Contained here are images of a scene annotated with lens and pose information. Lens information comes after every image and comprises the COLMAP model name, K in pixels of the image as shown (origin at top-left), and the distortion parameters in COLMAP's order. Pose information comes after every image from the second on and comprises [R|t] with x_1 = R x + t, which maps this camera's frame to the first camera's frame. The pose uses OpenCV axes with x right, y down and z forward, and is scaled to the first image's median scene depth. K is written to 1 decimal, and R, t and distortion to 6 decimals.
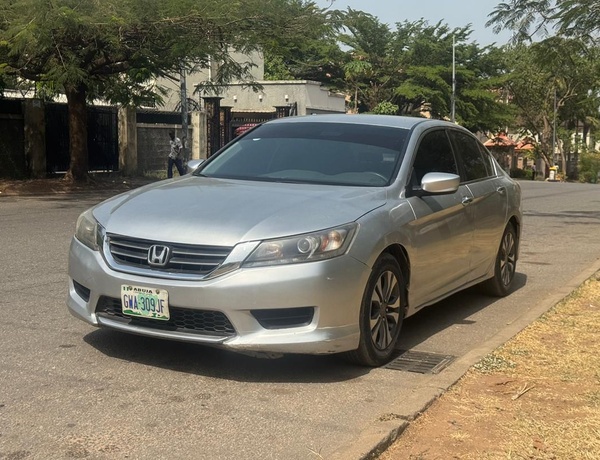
lens RADIAL K [[842.0, 0, 300.8], [0, 842.0, 231.3], [0, 0, 1]] dist [0.120983, 0.000000]
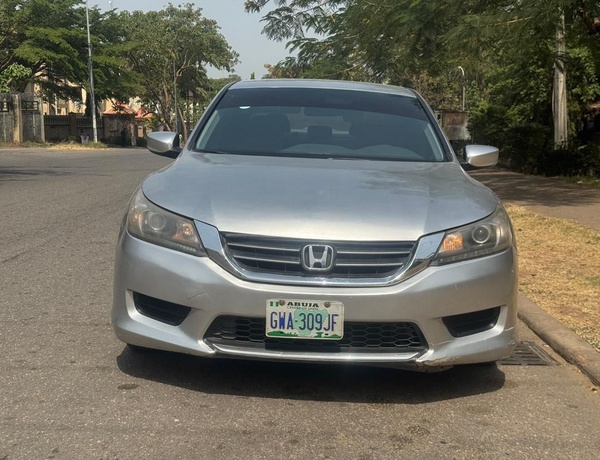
lens RADIAL K [[842.0, 0, 299.8], [0, 842.0, 231.2], [0, 0, 1]] dist [0.120983, 0.000000]
pose [[0.897425, -0.057248, 0.437437, -0.505346], [0.041150, 0.998084, 0.046199, -0.031228], [-0.439244, -0.023460, 0.898062, 0.303983]]
